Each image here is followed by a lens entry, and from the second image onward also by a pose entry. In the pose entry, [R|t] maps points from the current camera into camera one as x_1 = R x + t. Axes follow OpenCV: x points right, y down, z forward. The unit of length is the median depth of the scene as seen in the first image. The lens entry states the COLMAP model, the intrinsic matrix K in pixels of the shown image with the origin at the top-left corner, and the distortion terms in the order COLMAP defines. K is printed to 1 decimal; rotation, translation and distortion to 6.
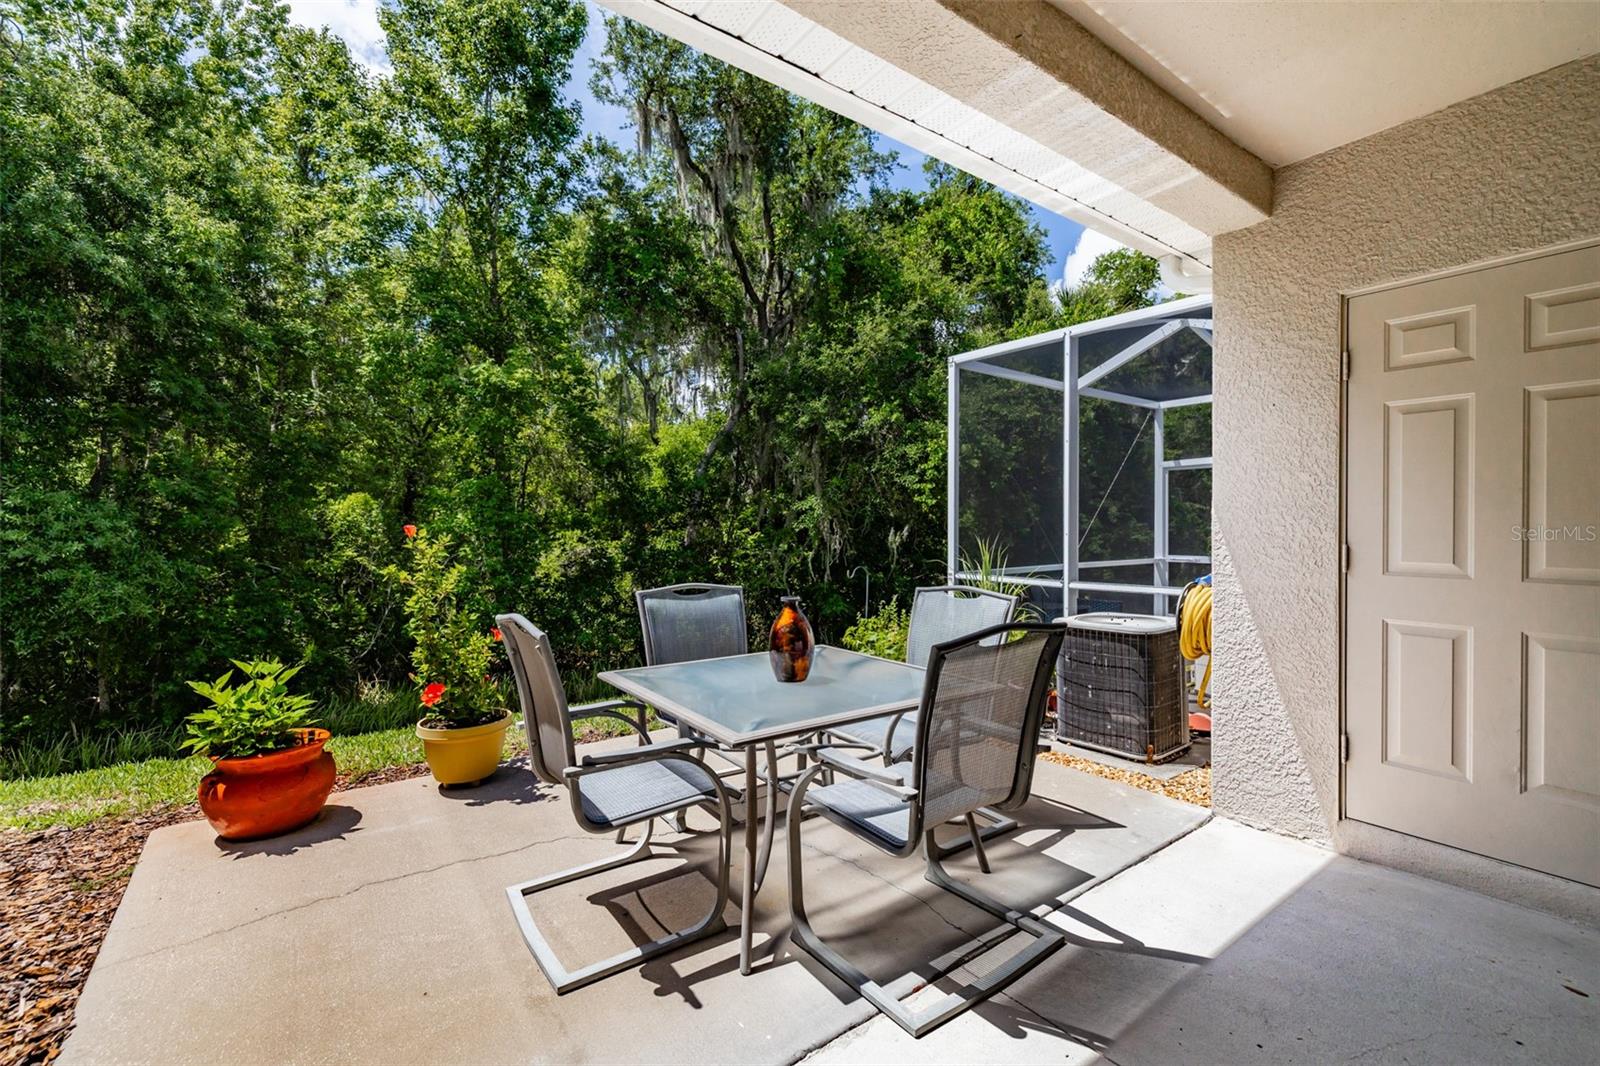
lens RADIAL K [[671.0, 0, 802.9], [0, 671.0, 531.3], [0, 0, 1]] dist [0.001950, -0.000458]
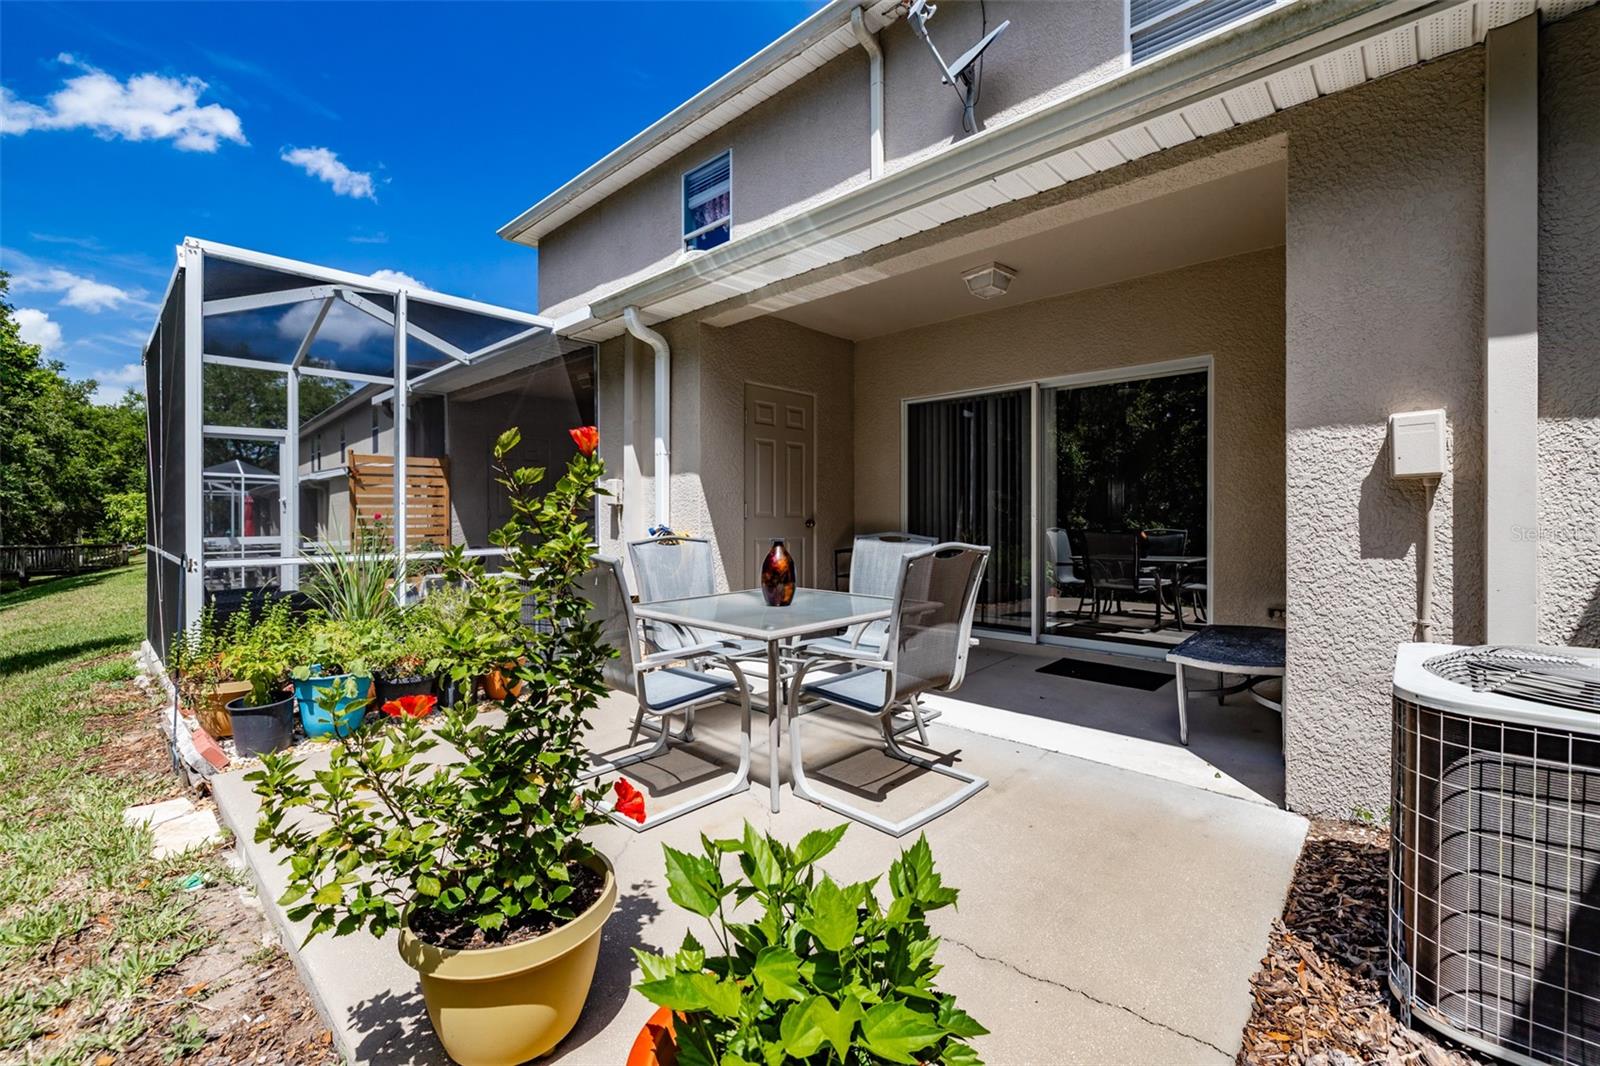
lens RADIAL K [[671.0, 0, 800.0], [0, 671.0, 522.0], [0, 0, 1]] dist [0.001950, -0.000458]
pose [[-0.158609, -0.015687, 0.987217, -1.381316], [0.009397, 0.999805, 0.017396, 0.048177], [-0.987297, 0.012036, -0.158431, 1.270854]]
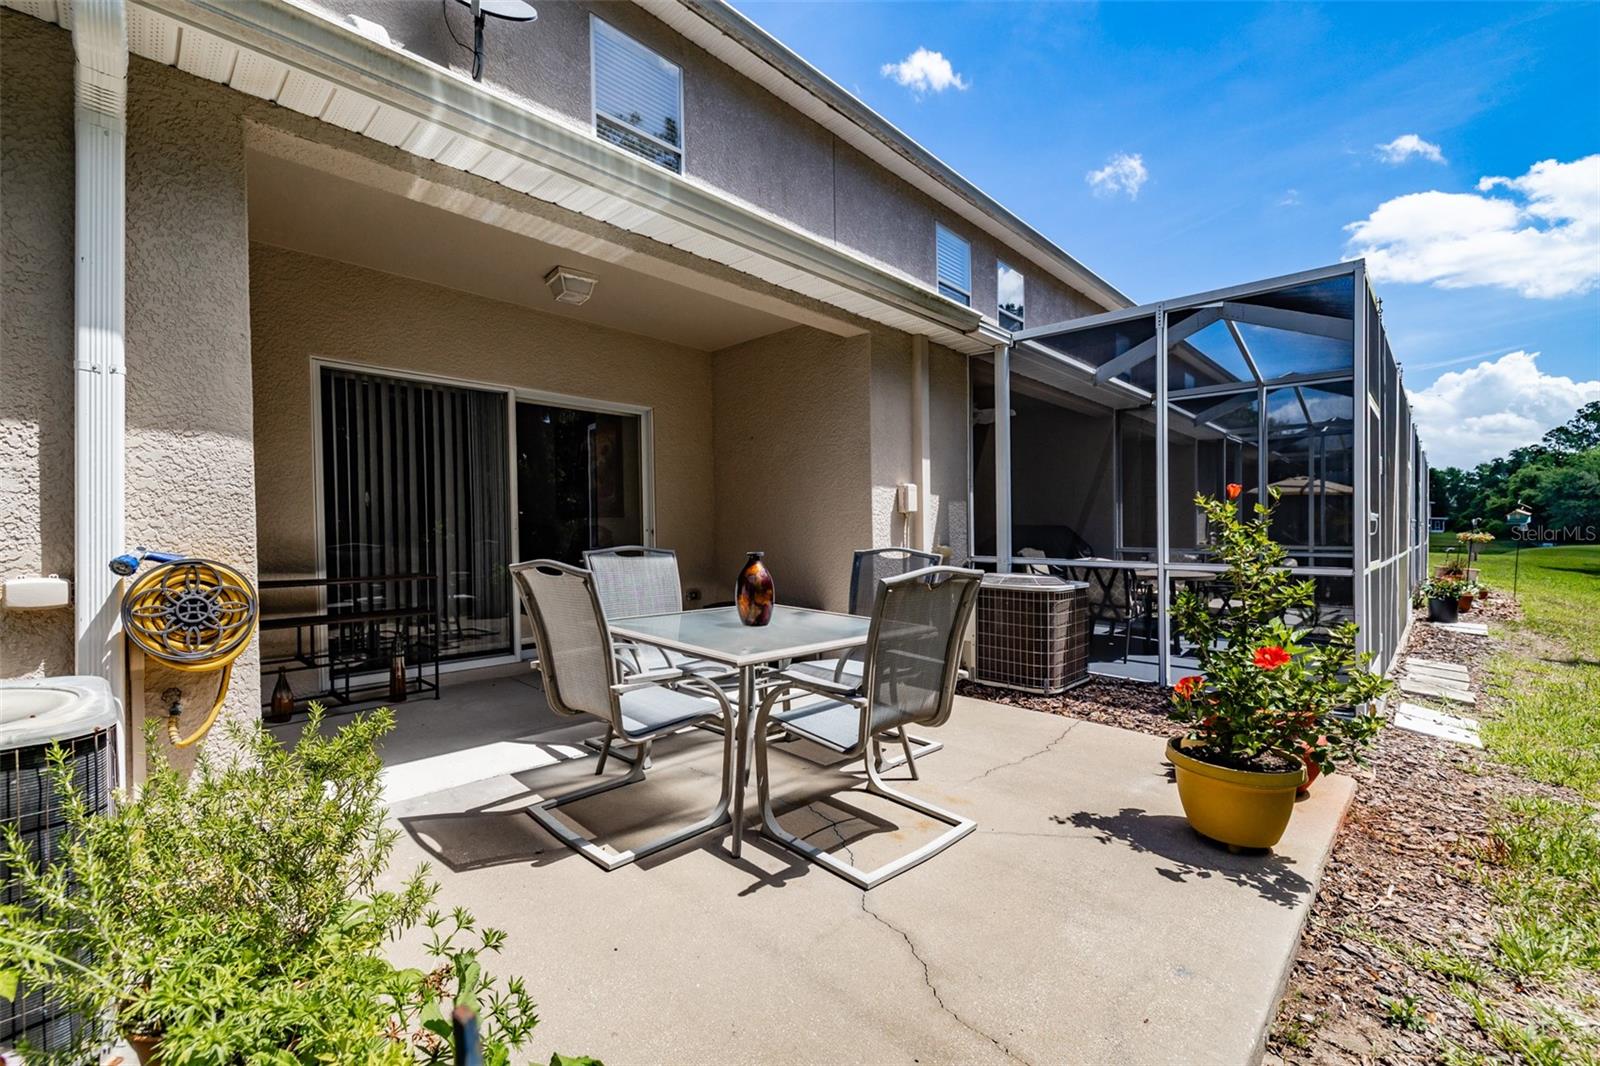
lens RADIAL K [[671.0, 0, 795.3], [0, 671.0, 531.9], [0, 0, 1]] dist [0.001950, -0.000458]
pose [[-0.989213, -0.005072, -0.146399, 0.096556], [-0.007243, 0.999872, 0.014298, 0.046456], [0.146307, 0.015204, -0.989122, 2.364006]]
